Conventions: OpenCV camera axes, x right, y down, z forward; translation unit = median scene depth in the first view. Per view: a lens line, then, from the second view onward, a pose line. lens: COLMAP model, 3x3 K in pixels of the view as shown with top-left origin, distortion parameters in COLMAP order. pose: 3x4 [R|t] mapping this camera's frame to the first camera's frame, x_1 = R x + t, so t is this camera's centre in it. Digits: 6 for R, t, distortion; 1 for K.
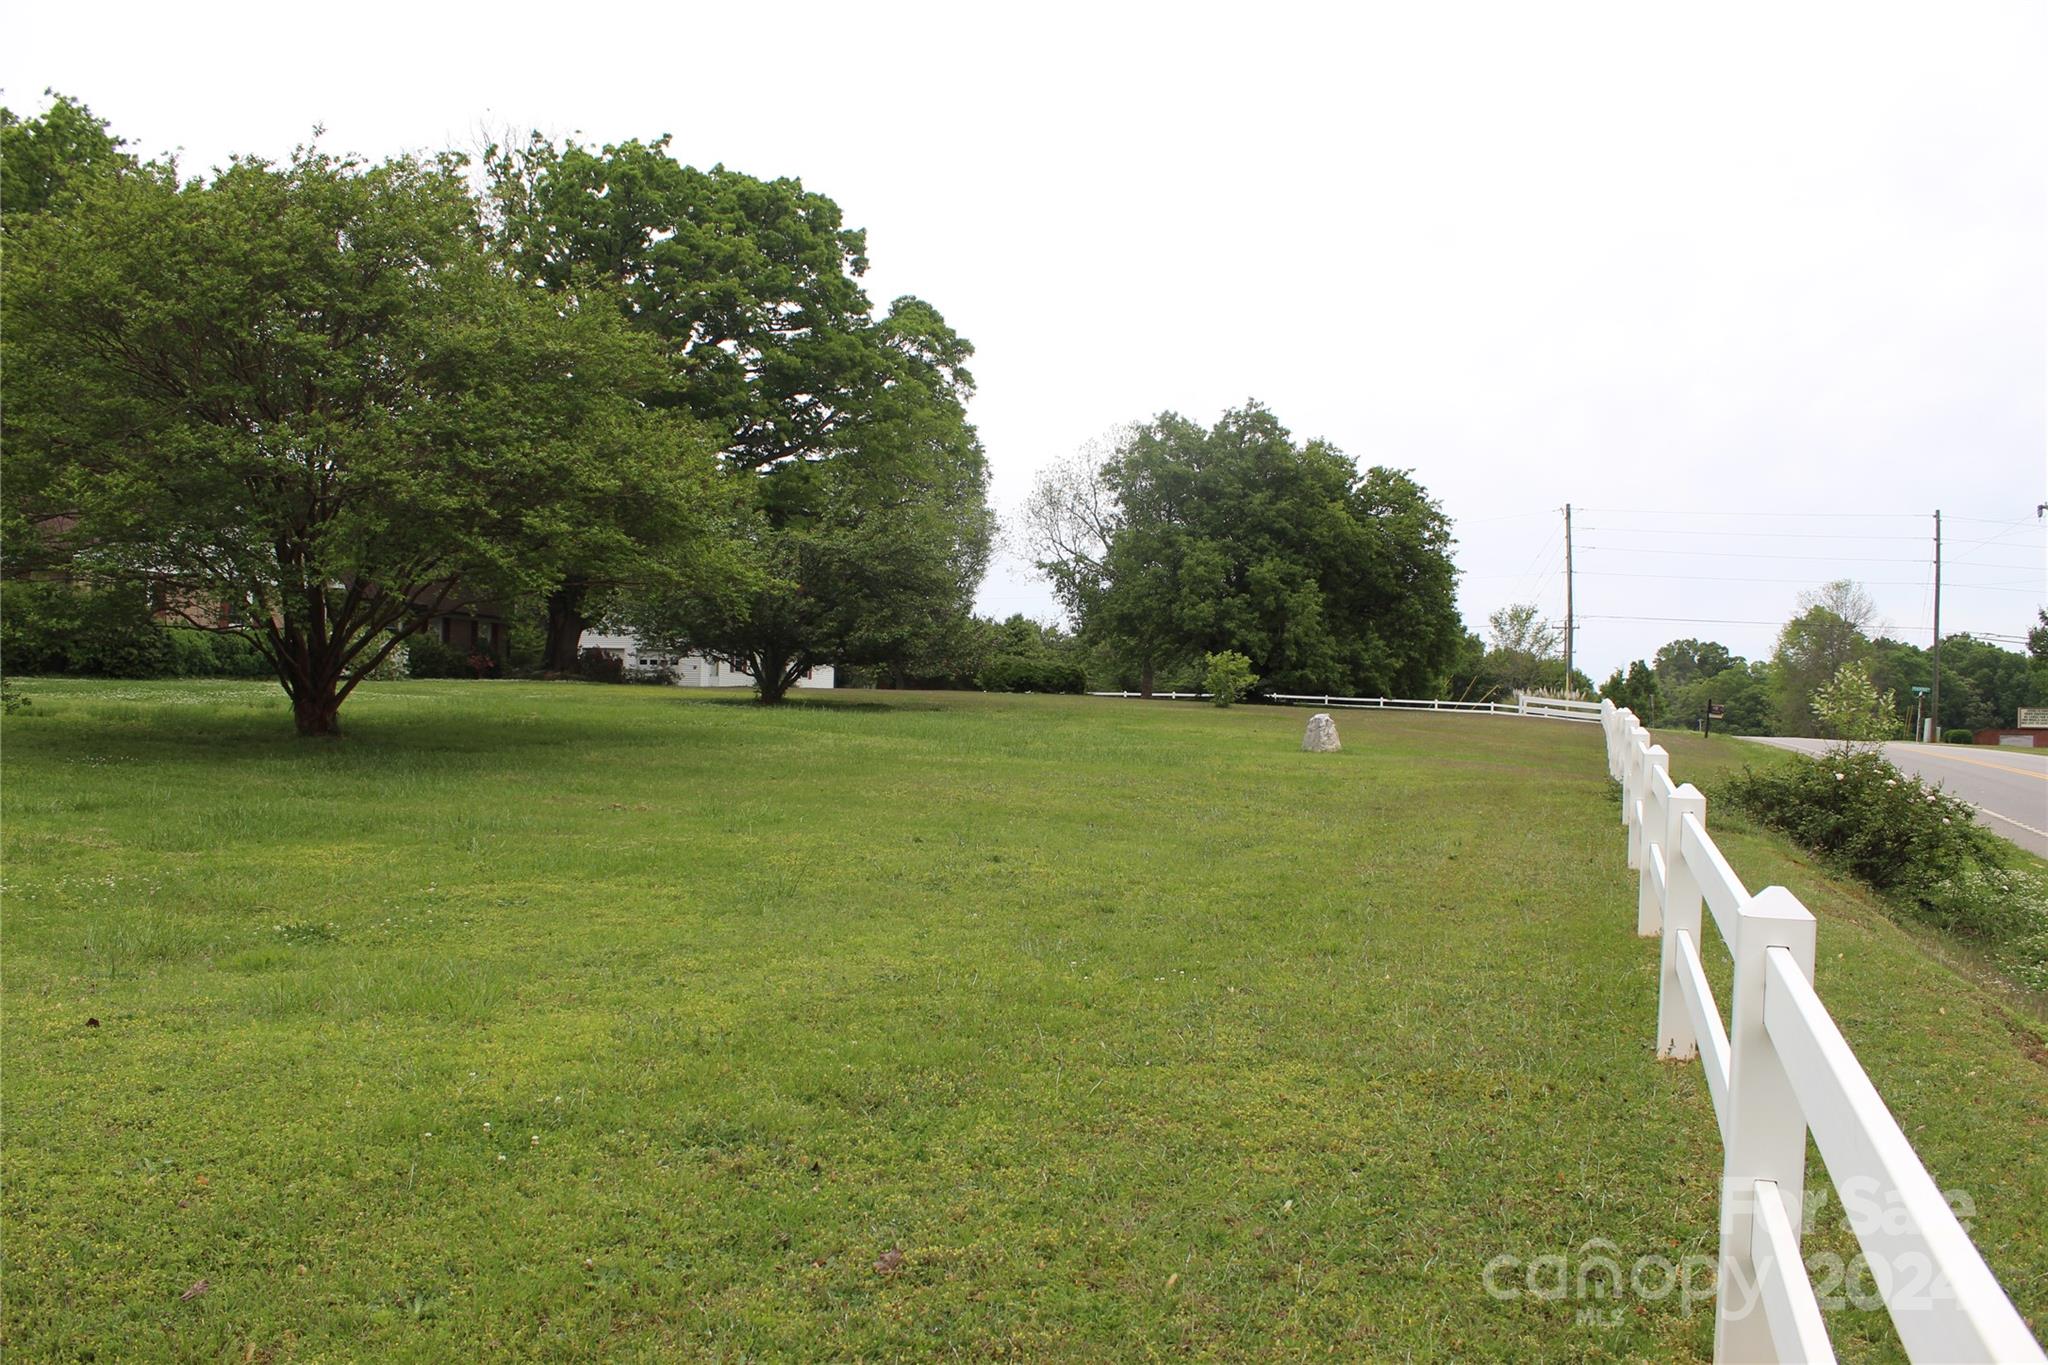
lens RADIAL K [[1711.8, 0, 1019.1], [0, 1711.8, 680.9], [0, 0, 1]] dist [-0.147896, 0.126459]
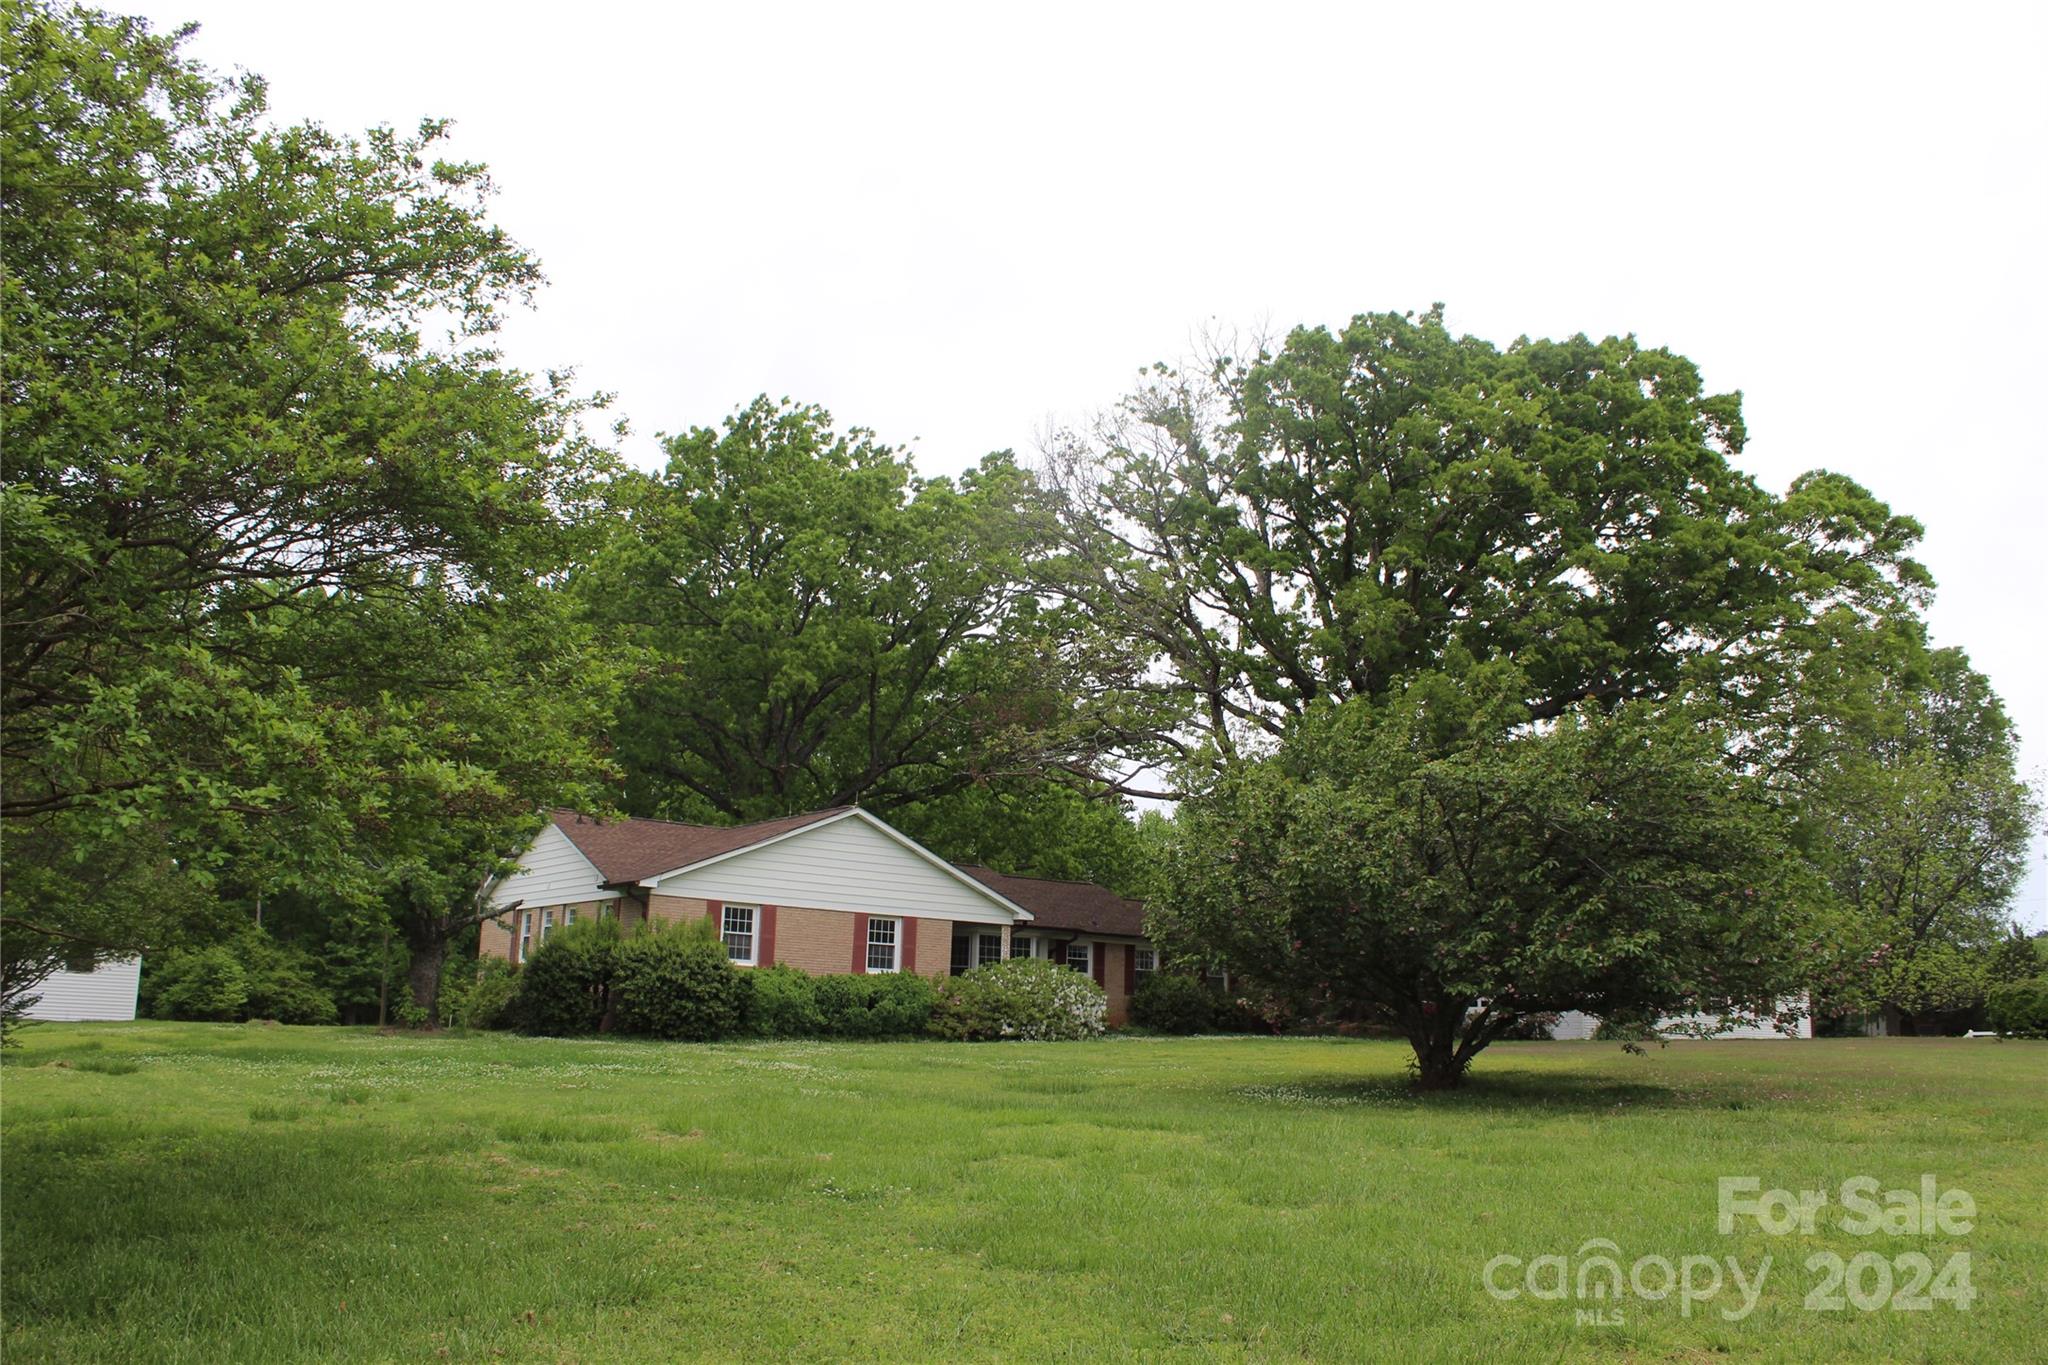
lens RADIAL K [[1711.8, 0, 1012.3], [0, 1711.8, 682.4], [0, 0, 1]] dist [-0.147896, 0.126459]
pose [[0.828949, -0.117176, -0.546912, 0.029861], [0.006827, 0.979856, -0.199587, -0.004625], [0.559282, 0.161714, 0.813051, 0.297474]]
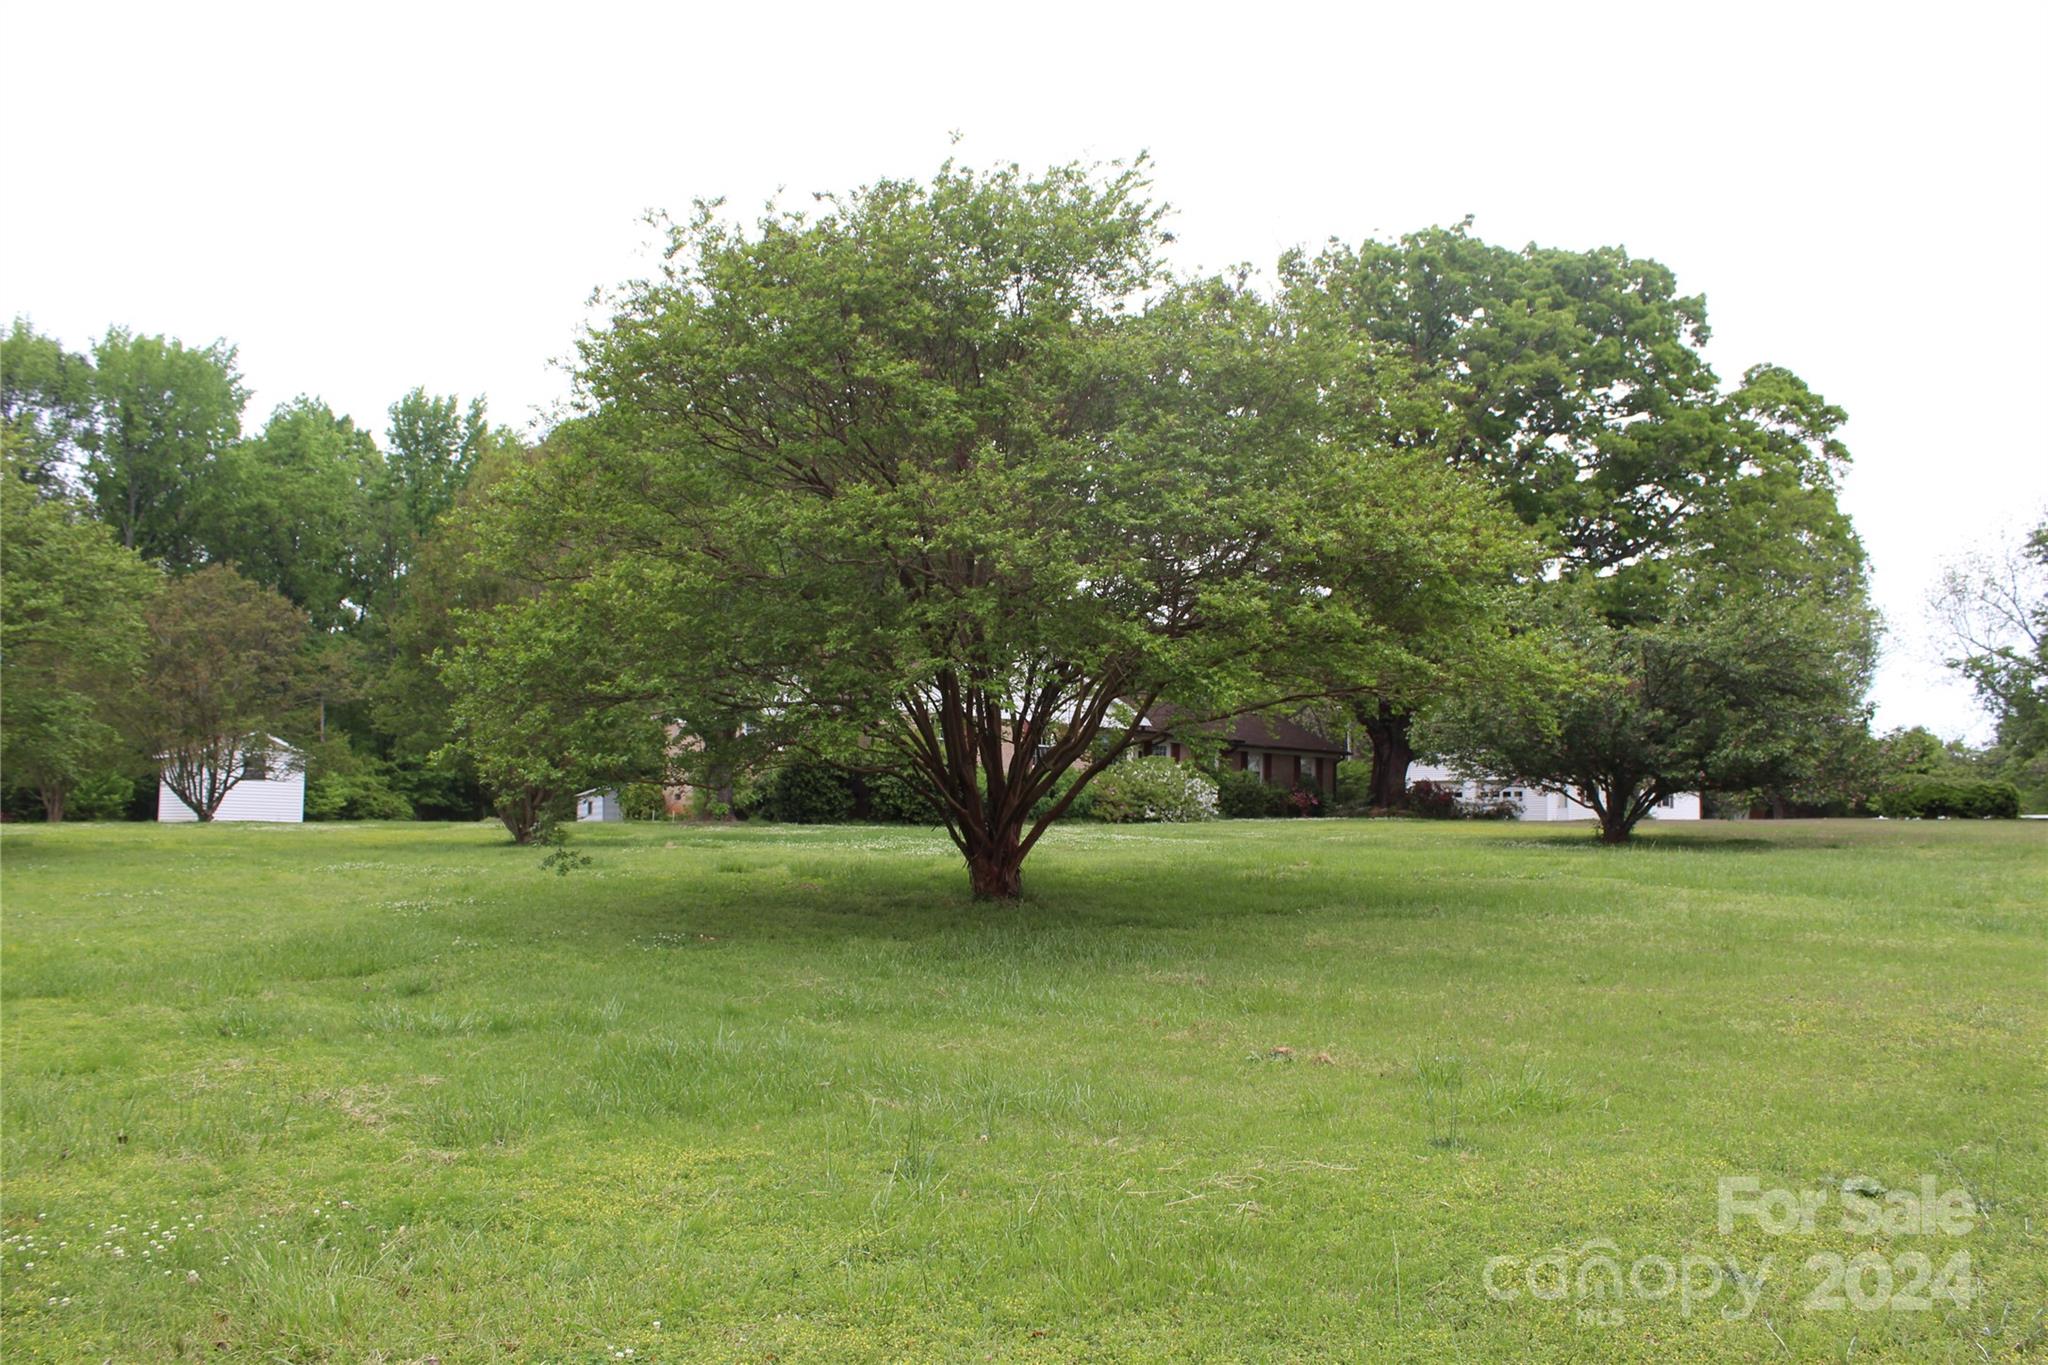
lens RADIAL K [[1711.8, 0, 1025.2], [0, 1711.8, 673.7], [0, 0, 1]] dist [-0.147896, 0.126459]
pose [[0.881617, -0.055822, -0.468653, -0.008152], [0.016899, 0.996078, -0.086854, -0.001110], [0.471663, 0.068652, 0.879102, 0.096020]]
